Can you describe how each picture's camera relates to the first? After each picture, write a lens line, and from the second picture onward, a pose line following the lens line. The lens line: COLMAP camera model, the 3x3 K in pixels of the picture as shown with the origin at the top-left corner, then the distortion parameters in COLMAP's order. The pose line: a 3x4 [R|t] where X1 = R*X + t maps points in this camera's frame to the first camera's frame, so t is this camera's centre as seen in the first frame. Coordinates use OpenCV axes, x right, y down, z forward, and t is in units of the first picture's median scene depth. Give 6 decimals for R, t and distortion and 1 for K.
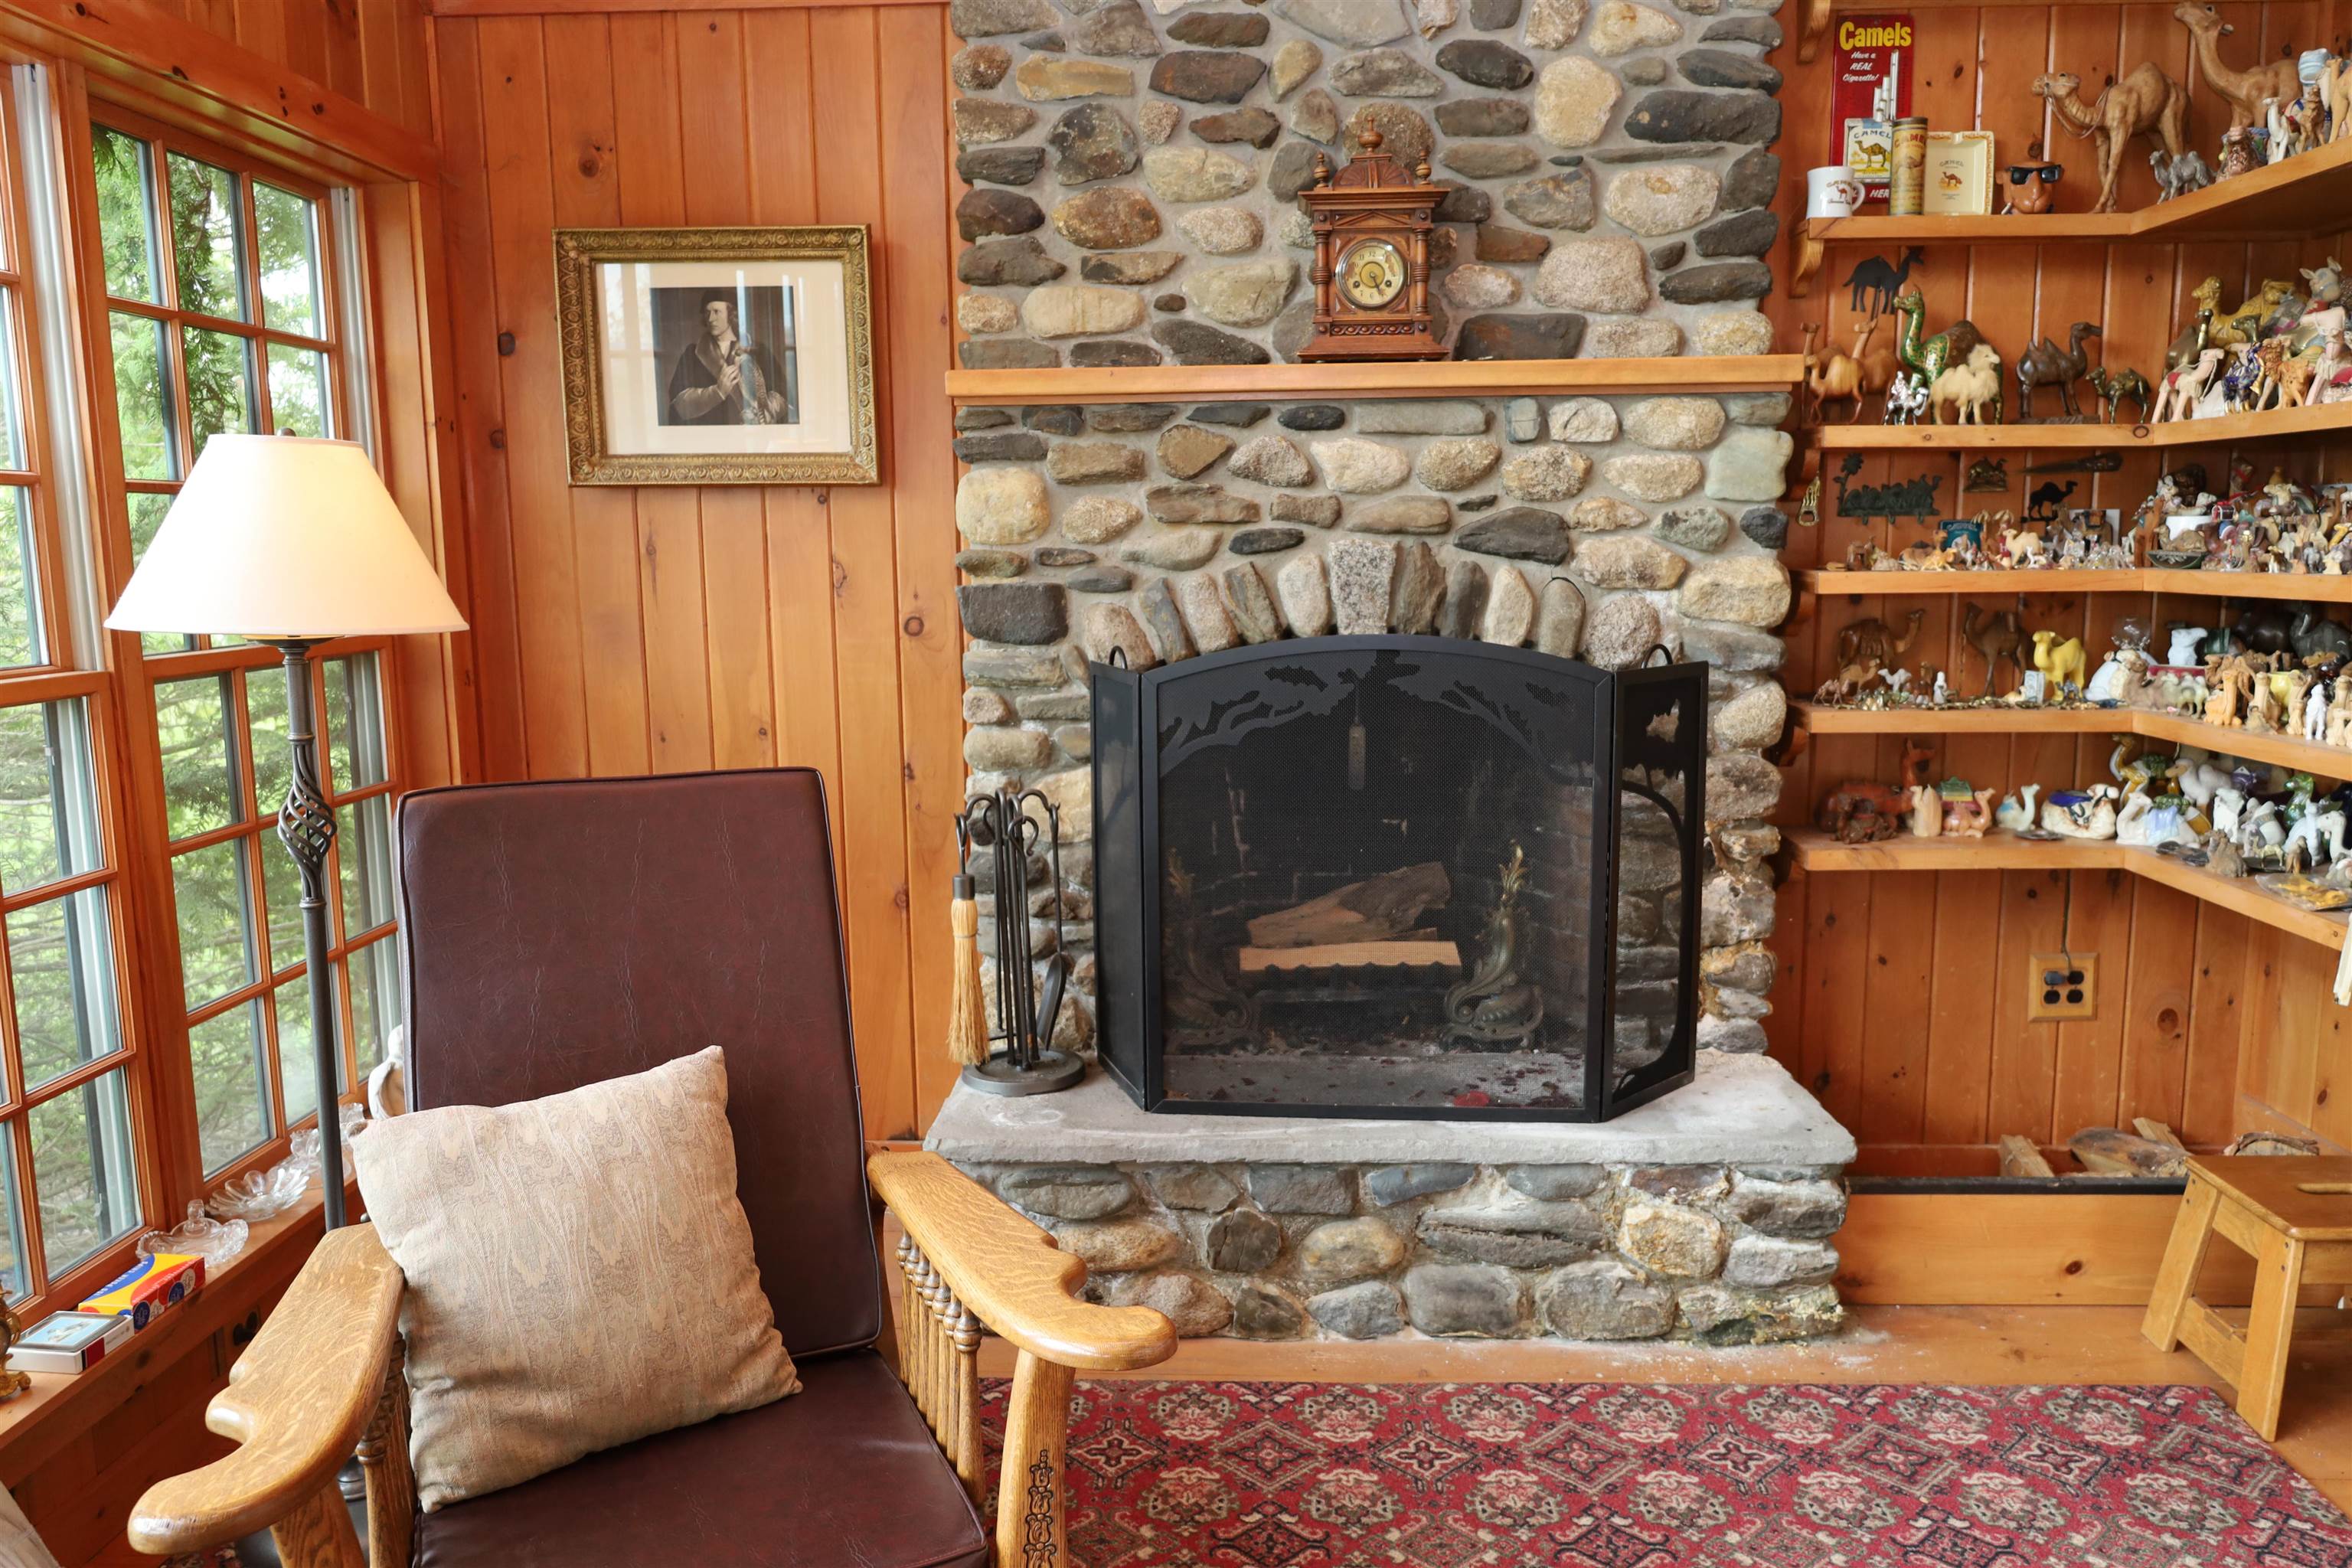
lens RADIAL K [[1665.9, 0, 1170.6], [0, 1665.9, 779.8], [0, 0, 1]] dist [-0.005117, -0.005493]
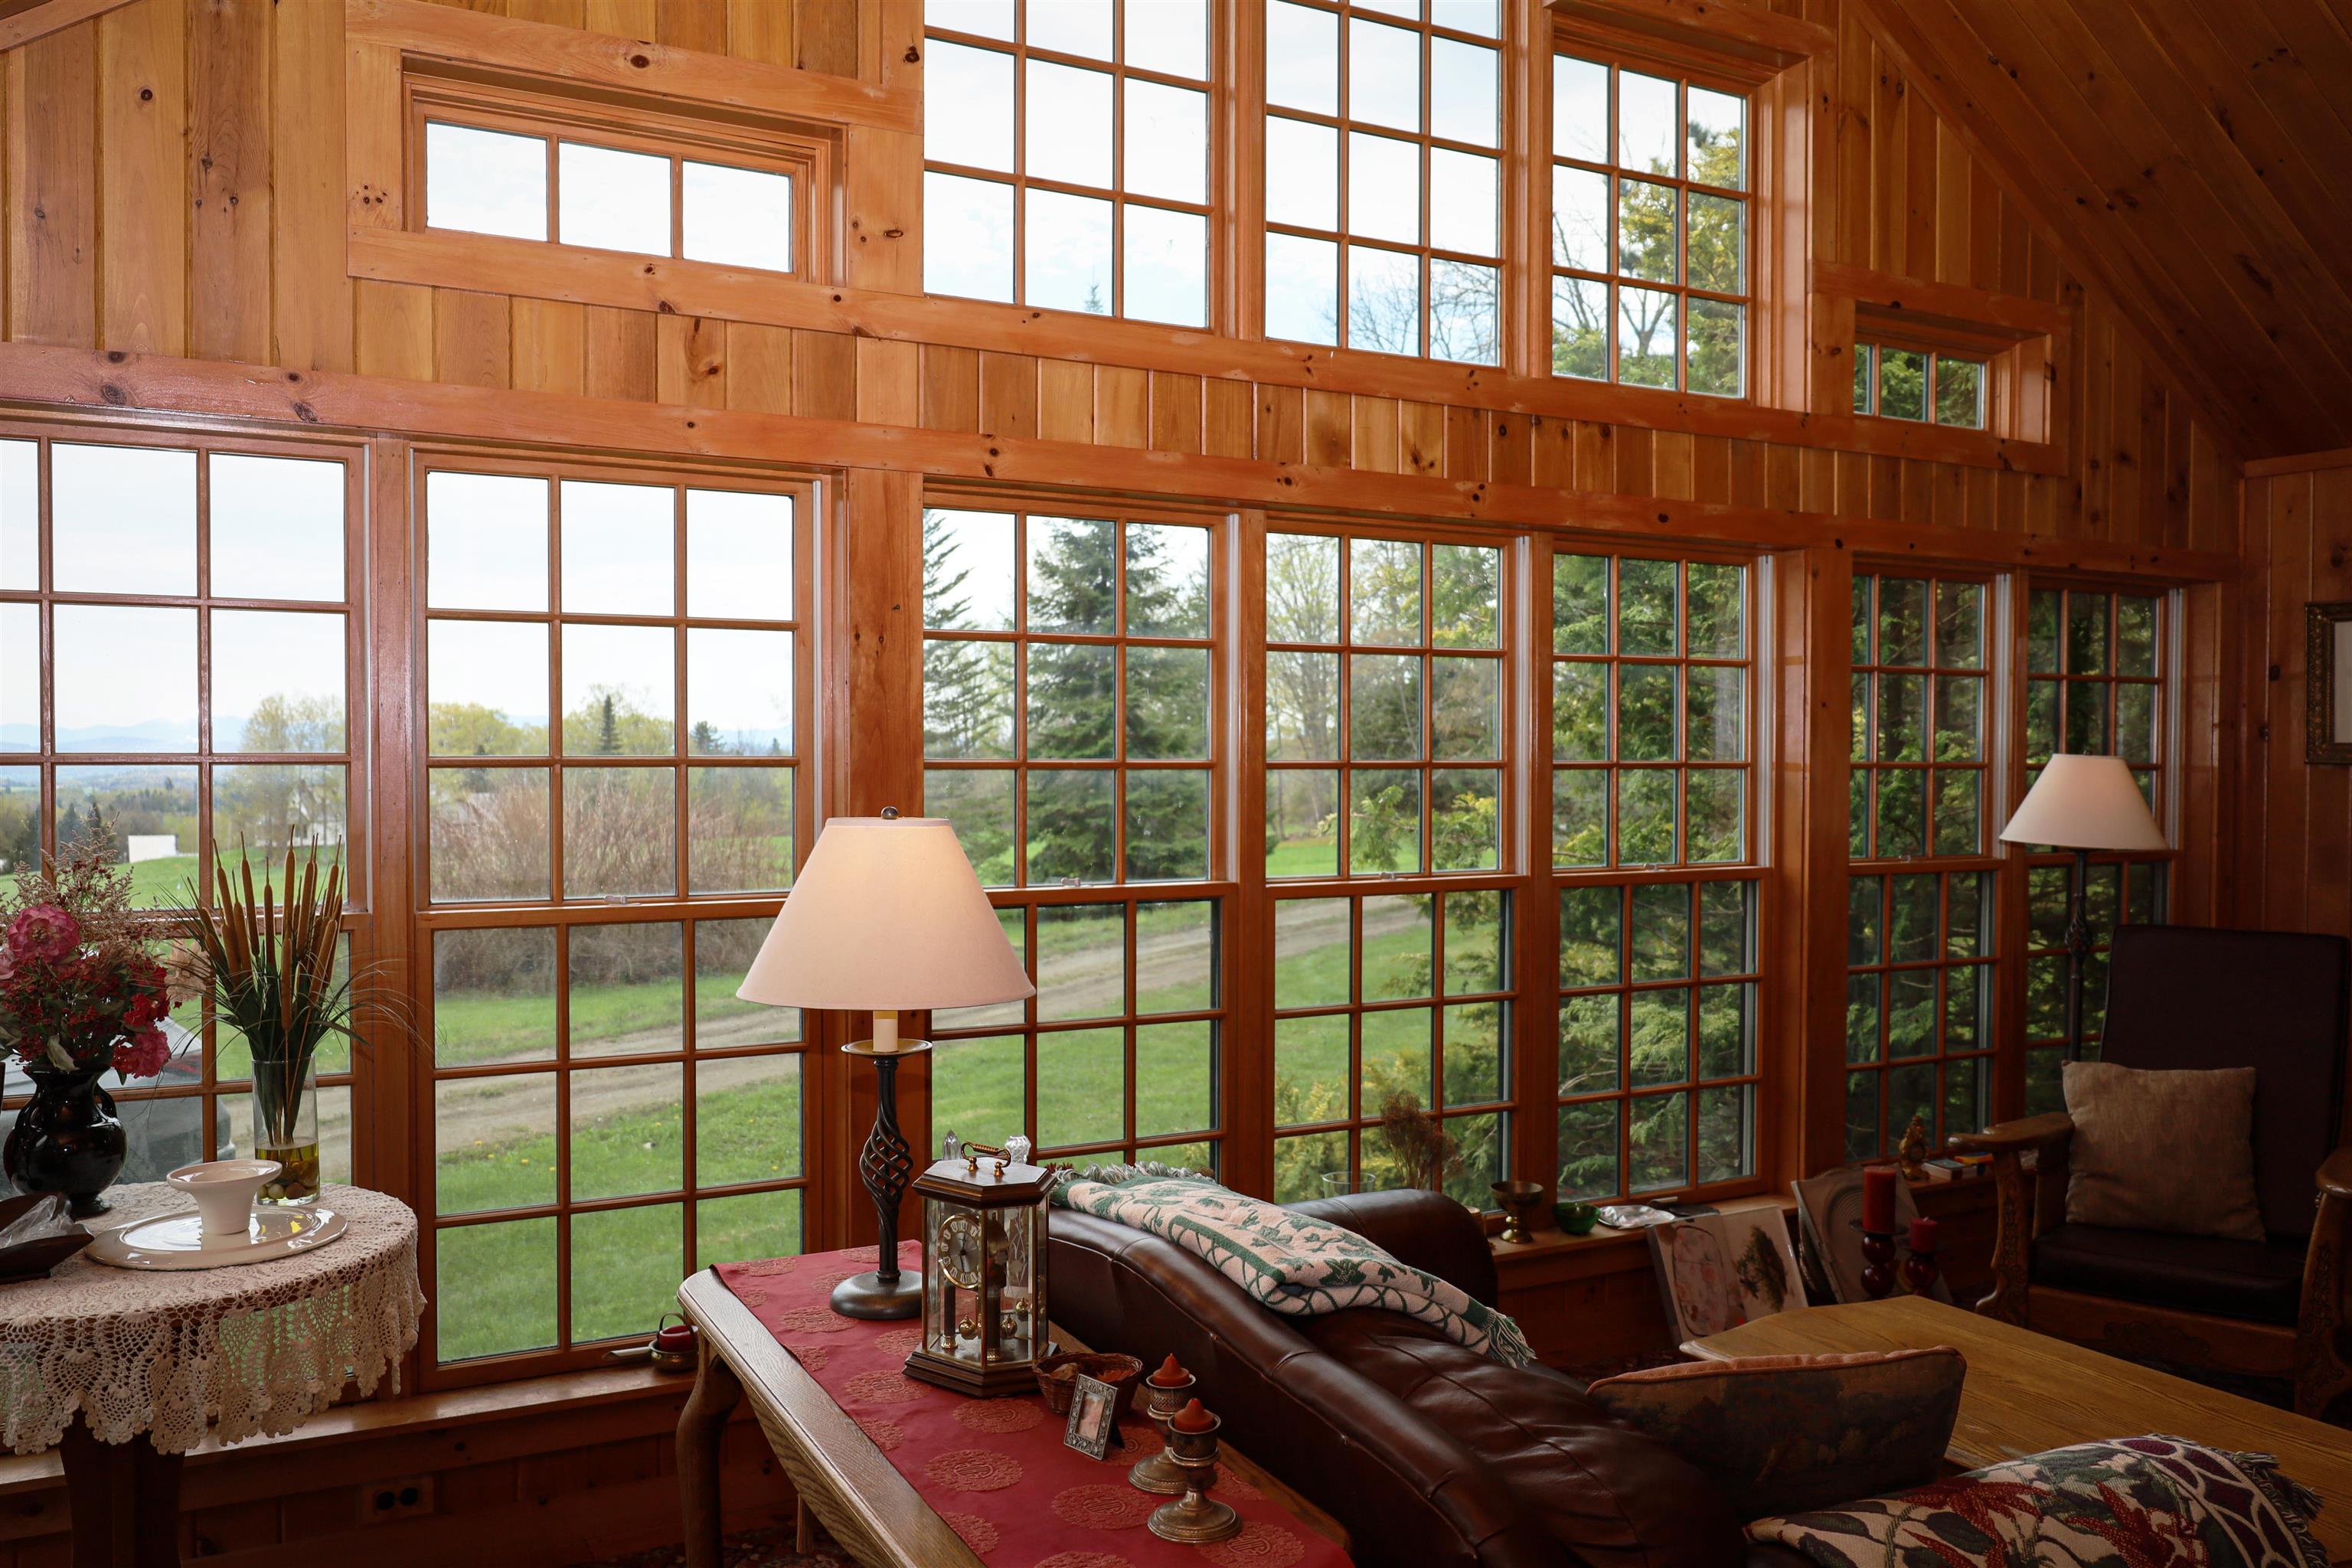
lens RADIAL K [[1843.1, 0, 1189.8], [0, 1843.1, 781.3], [0, 0, 1]] dist [-0.017411, 0.011763]
pose [[0.508473, 0.028201, -0.860616, 0.628010], [-0.135584, 0.989618, -0.047679, 0.066283], [0.850337, 0.140929, 0.507017, -0.803718]]
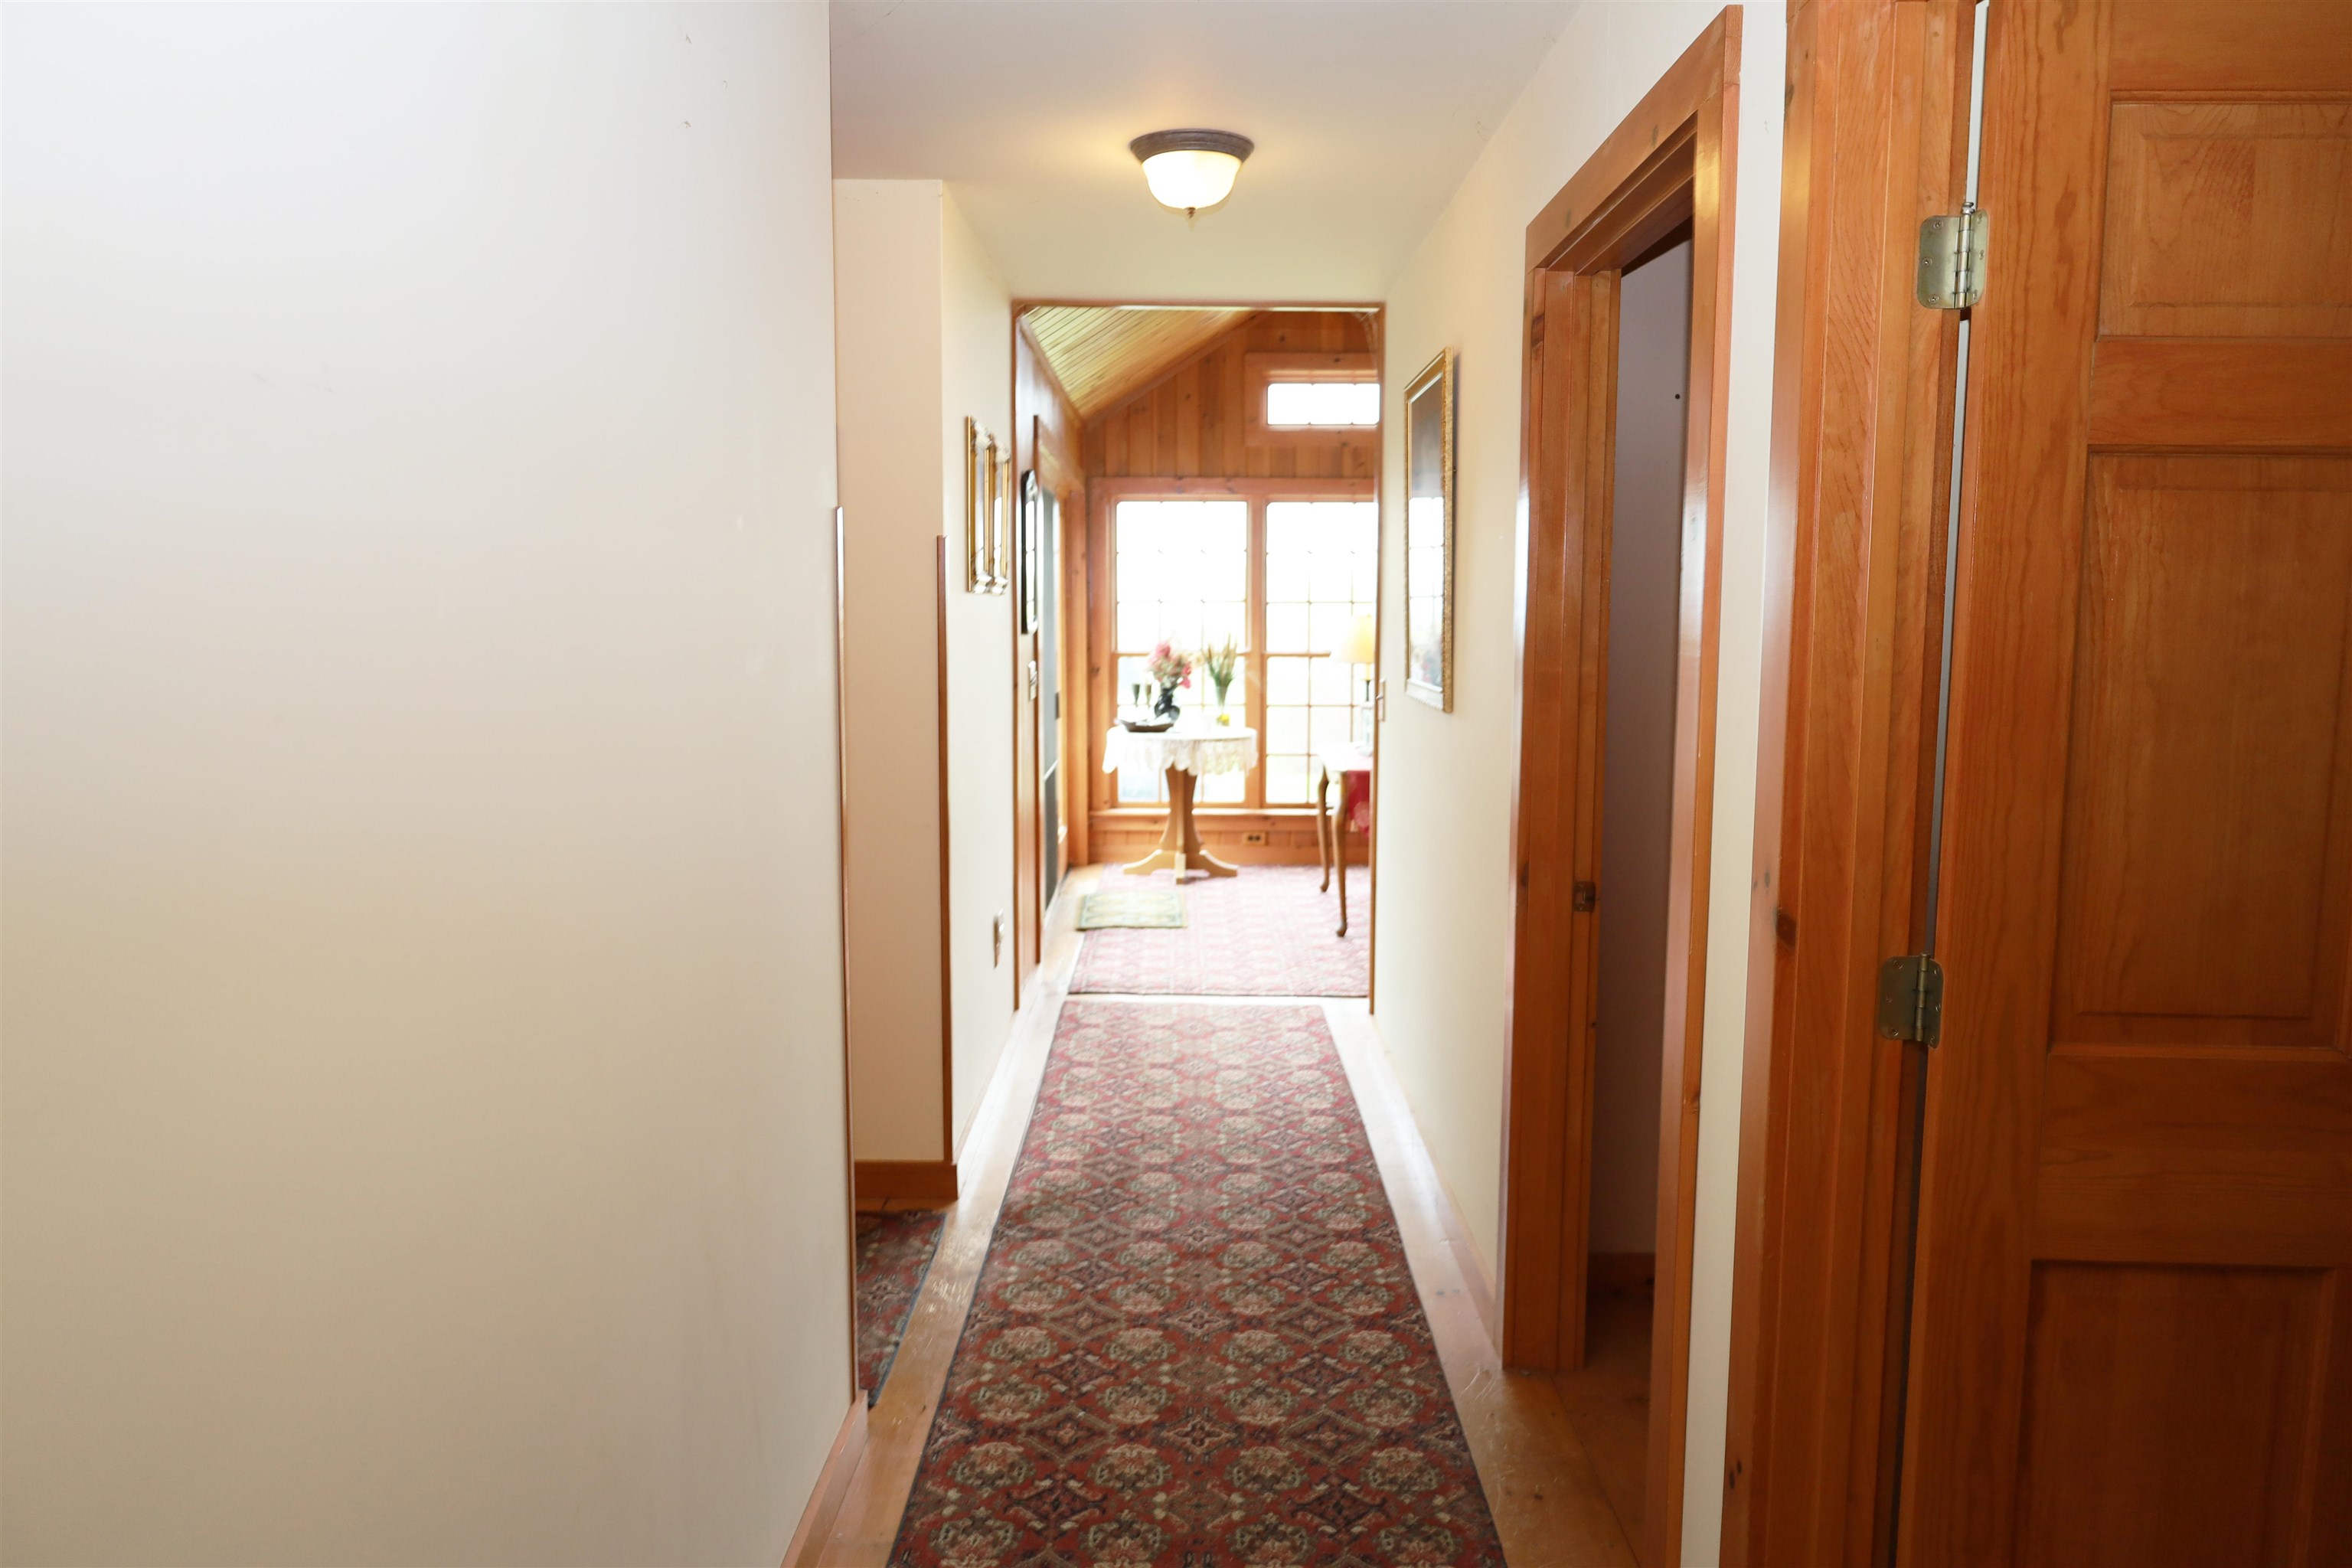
lens RADIAL K [[1665.9, 0, 1173.6], [0, 1665.9, 777.1], [0, 0, 1]] dist [-0.005117, -0.005493]
pose [[0.021351, 0.118564, -0.992717, 2.562397], [-0.150922, 0.981947, 0.114032, 0.056909], [0.988315, 0.147388, 0.038859, -0.877872]]
